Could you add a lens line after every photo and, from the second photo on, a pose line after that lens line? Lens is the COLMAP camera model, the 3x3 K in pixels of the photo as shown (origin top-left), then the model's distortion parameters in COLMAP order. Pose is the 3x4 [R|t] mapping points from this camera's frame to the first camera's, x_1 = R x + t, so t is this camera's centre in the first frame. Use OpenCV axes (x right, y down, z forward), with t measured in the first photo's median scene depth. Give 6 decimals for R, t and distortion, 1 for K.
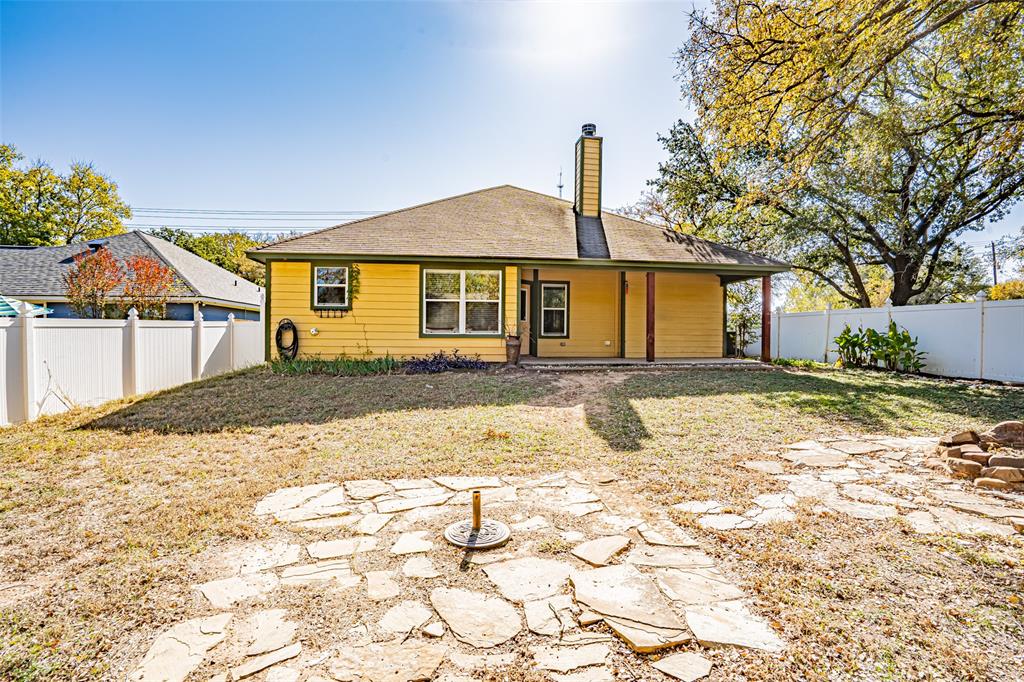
lens RADIAL K [[475.6, 0, 512.0], [0, 475.6, 341.0], [0, 0, 1]] dist [-0.047224, 0.000178]
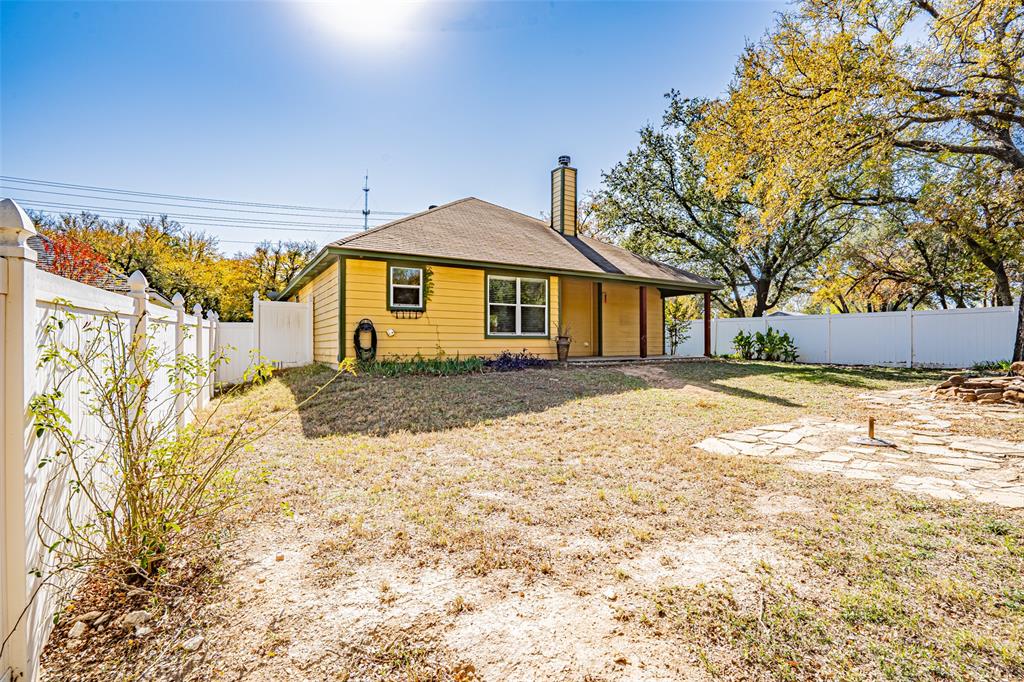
lens RADIAL K [[475.6, 0, 512.0], [0, 475.6, 341.0], [0, 0, 1]] dist [-0.047224, 0.000178]
pose [[0.910064, -0.005309, 0.414434, -0.582333], [0.012011, 0.999836, -0.013567, 0.013258], [-0.414294, 0.017325, 0.909978, 0.004437]]
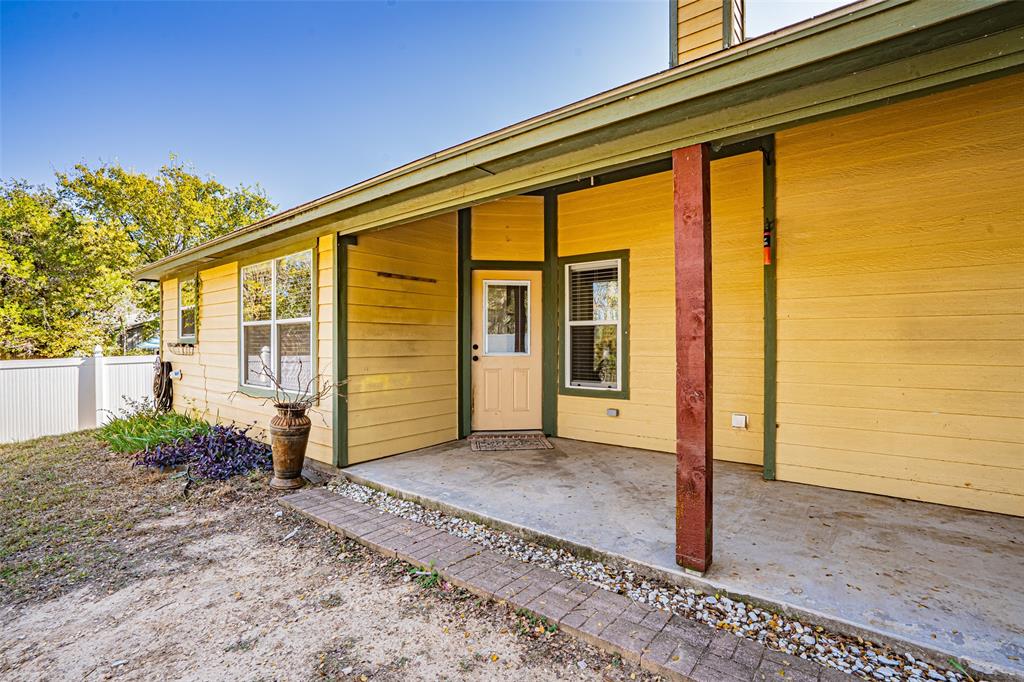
lens RADIAL K [[475.6, 0, 512.0], [0, 475.6, 341.0], [0, 0, 1]] dist [-0.047224, 0.000178]
pose [[0.700740, -0.006639, -0.713386, 0.416904], [0.000766, 0.999963, -0.008554, -0.061898], [0.713417, 0.005448, 0.700719, 0.847729]]
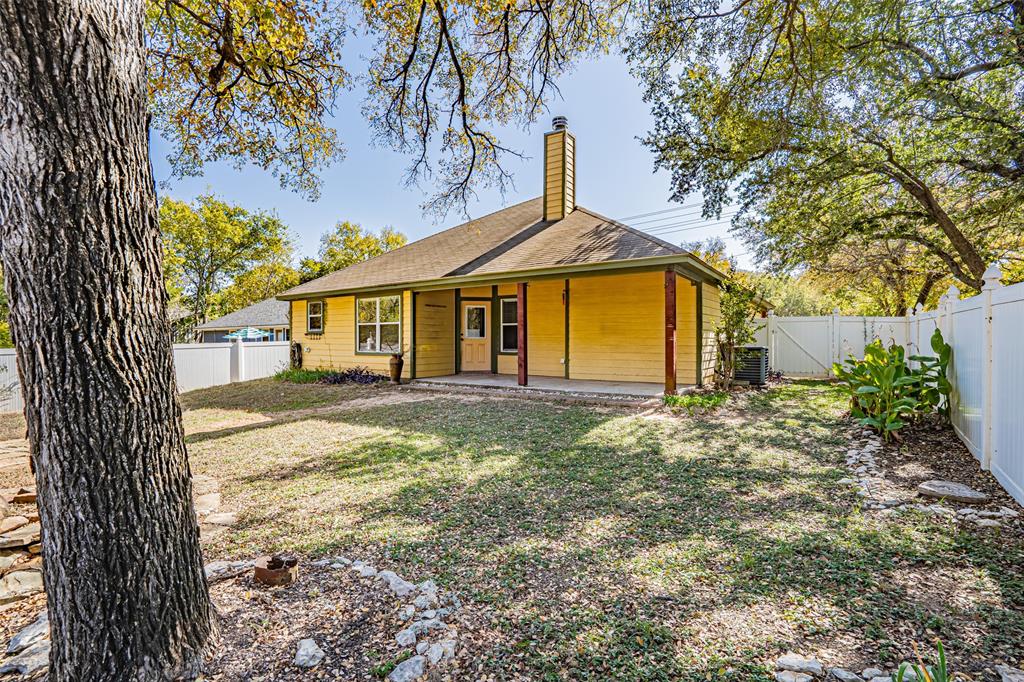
lens RADIAL K [[475.6, 0, 512.0], [0, 475.6, 341.0], [0, 0, 1]] dist [-0.047224, 0.000178]
pose [[0.742133, -0.005179, -0.670232, 0.931231], [0.001765, 0.999982, -0.005773, -0.035935], [0.670250, 0.003102, 0.742129, 0.362482]]
